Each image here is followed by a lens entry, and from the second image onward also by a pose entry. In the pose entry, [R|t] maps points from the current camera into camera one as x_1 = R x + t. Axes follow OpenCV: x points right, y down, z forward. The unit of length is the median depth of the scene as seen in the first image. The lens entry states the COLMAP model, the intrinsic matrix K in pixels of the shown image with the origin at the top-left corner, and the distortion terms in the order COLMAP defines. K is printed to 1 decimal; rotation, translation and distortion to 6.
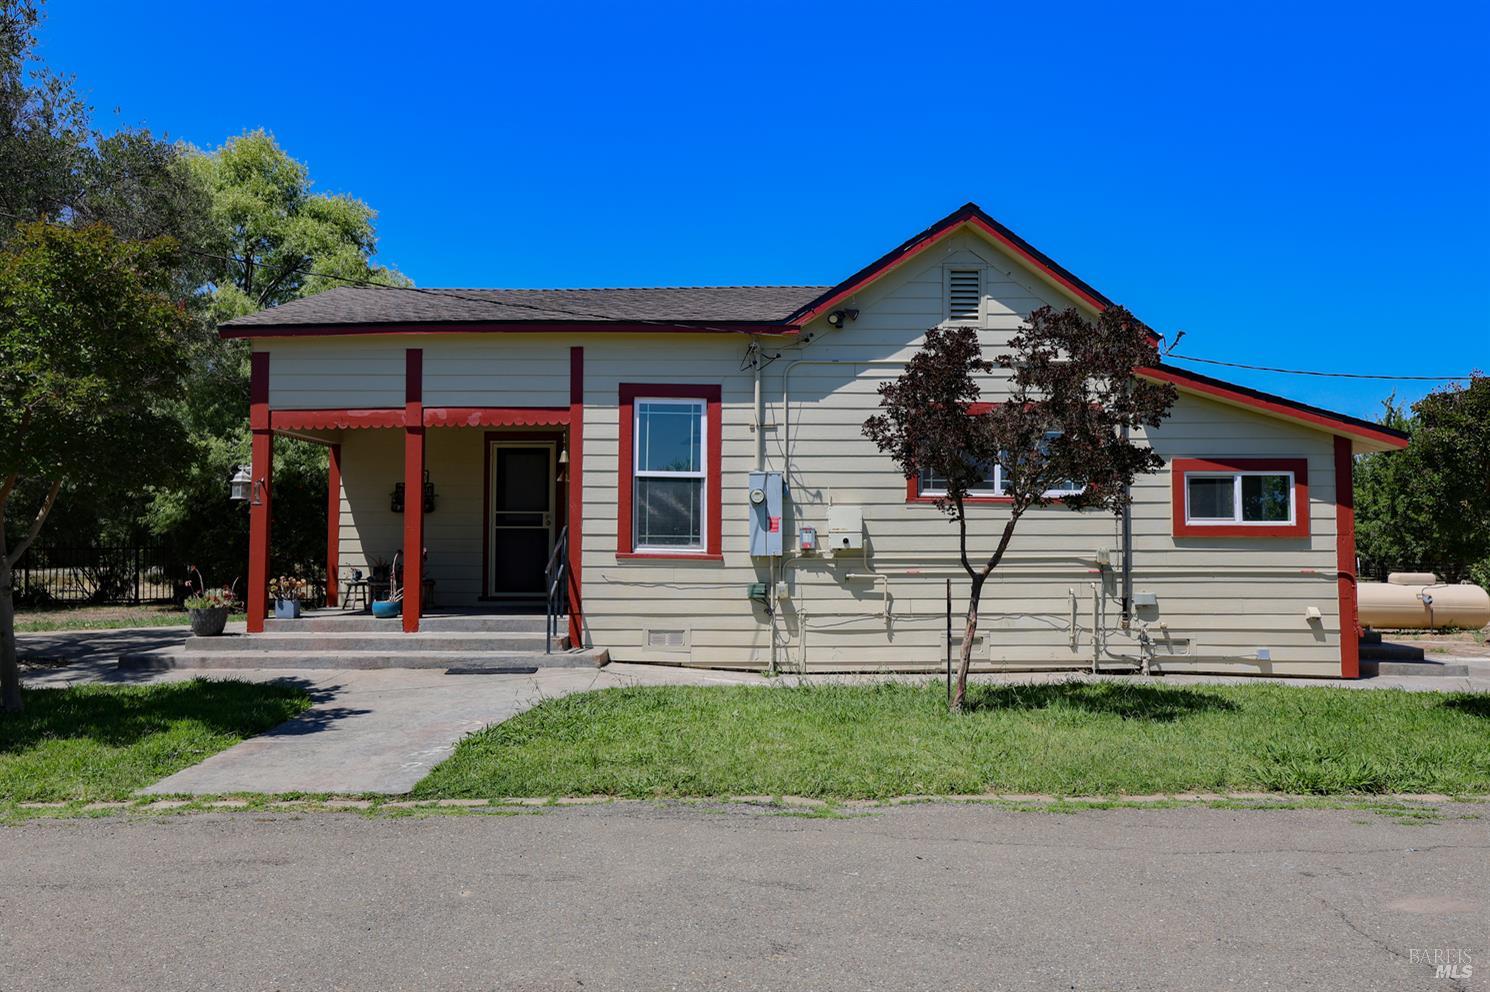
lens RADIAL K [[1237.8, 0, 745.0], [0, 1237.8, 496.0], [0, 0, 1]] dist [0.001048, 0.009708]
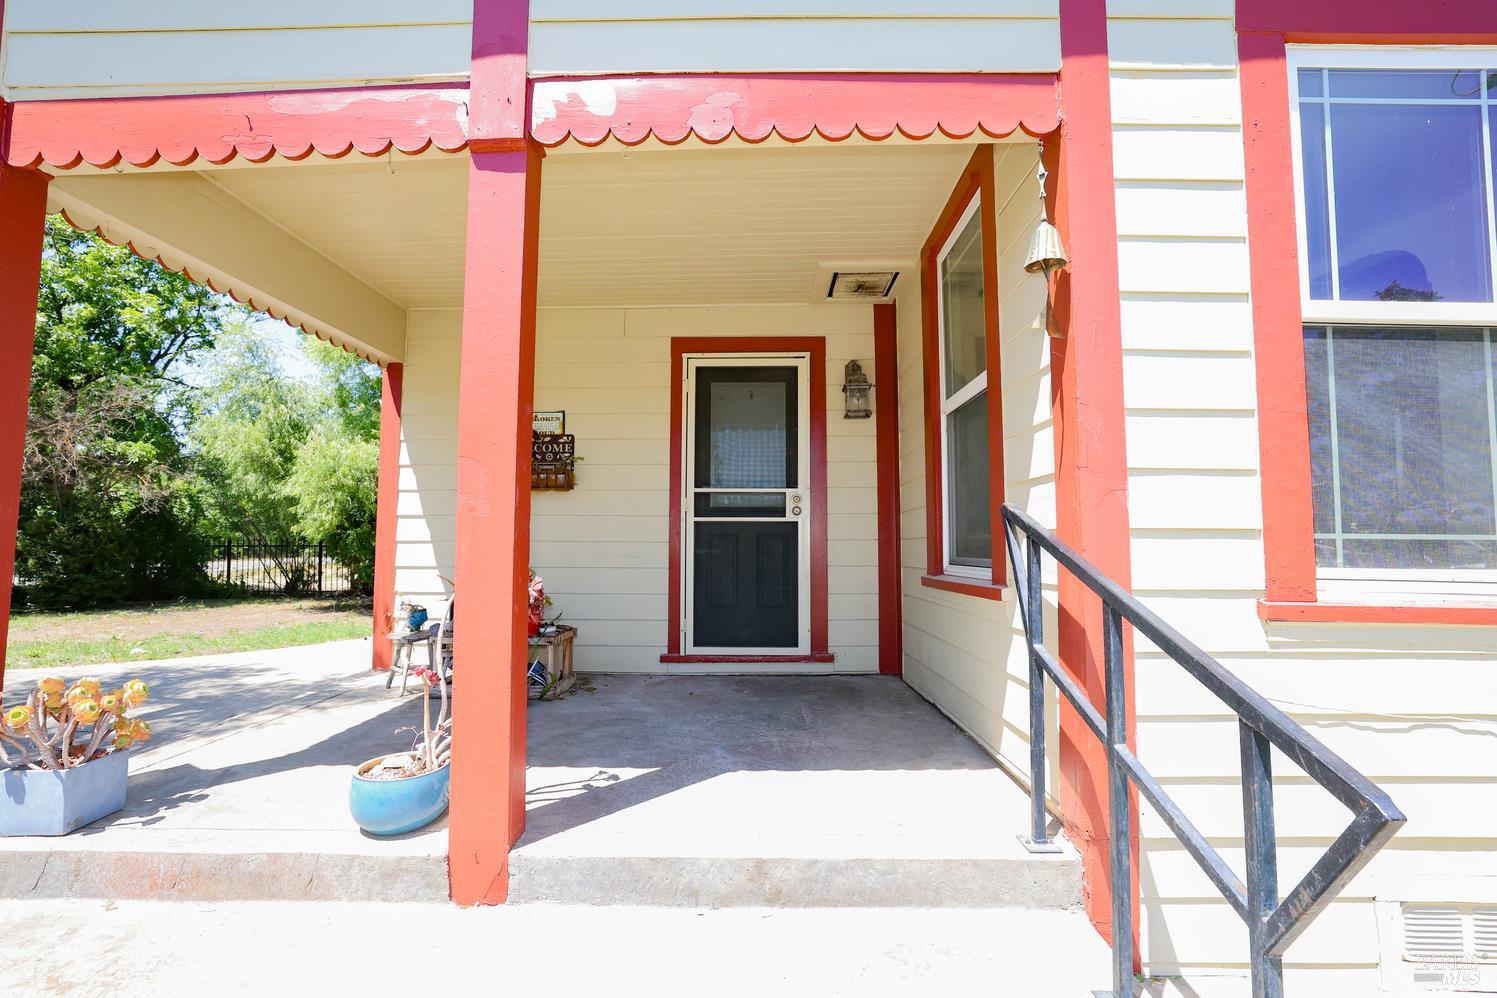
lens RADIAL K [[667.6, 0, 744.5], [0, 667.6, 497.0], [0, 0, 1]] dist [-0.050989, 0.020873]
pose [[0.999972, -0.001142, -0.007452, -0.210897], [0.000964, 0.999715, -0.023868, 0.026893], [0.007478, 0.023860, 0.999687, 0.855077]]
